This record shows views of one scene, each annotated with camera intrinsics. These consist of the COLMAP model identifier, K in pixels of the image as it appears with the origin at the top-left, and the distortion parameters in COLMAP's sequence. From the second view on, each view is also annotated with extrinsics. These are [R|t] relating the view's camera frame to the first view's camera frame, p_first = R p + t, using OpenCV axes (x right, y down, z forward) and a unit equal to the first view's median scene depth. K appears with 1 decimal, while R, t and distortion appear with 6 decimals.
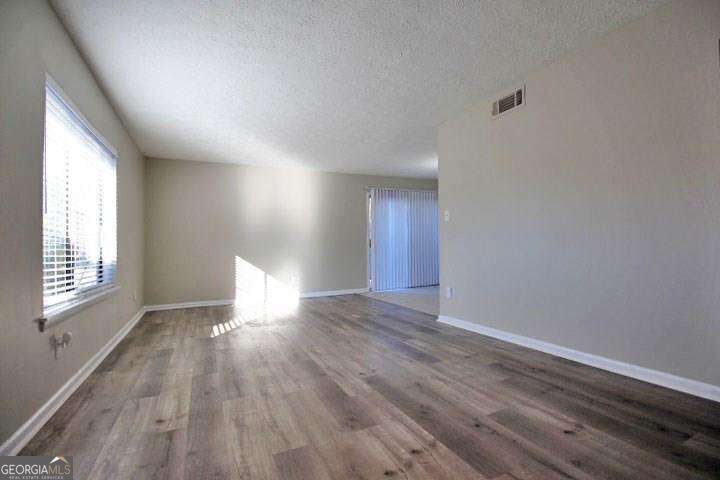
lens RADIAL K [[335.7, 0, 368.1], [0, 335.7, 244.7], [0, 0, 1]] dist [-0.002269, -0.011405]
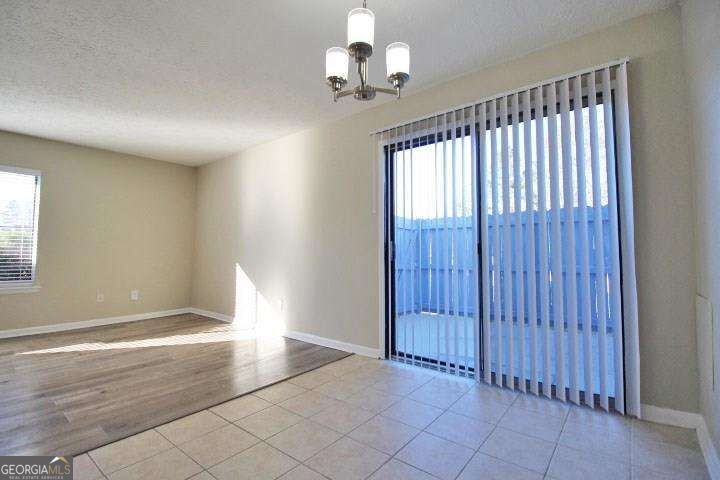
lens RADIAL K [[335.7, 0, 368.1], [0, 335.7, 244.7], [0, 0, 1]] dist [-0.002269, -0.011405]
pose [[0.423368, 0.002218, -0.905955, 1.163385], [-0.000930, 0.999998, 0.002014, -0.039418], [0.905958, -0.000011, 0.423369, 2.305418]]
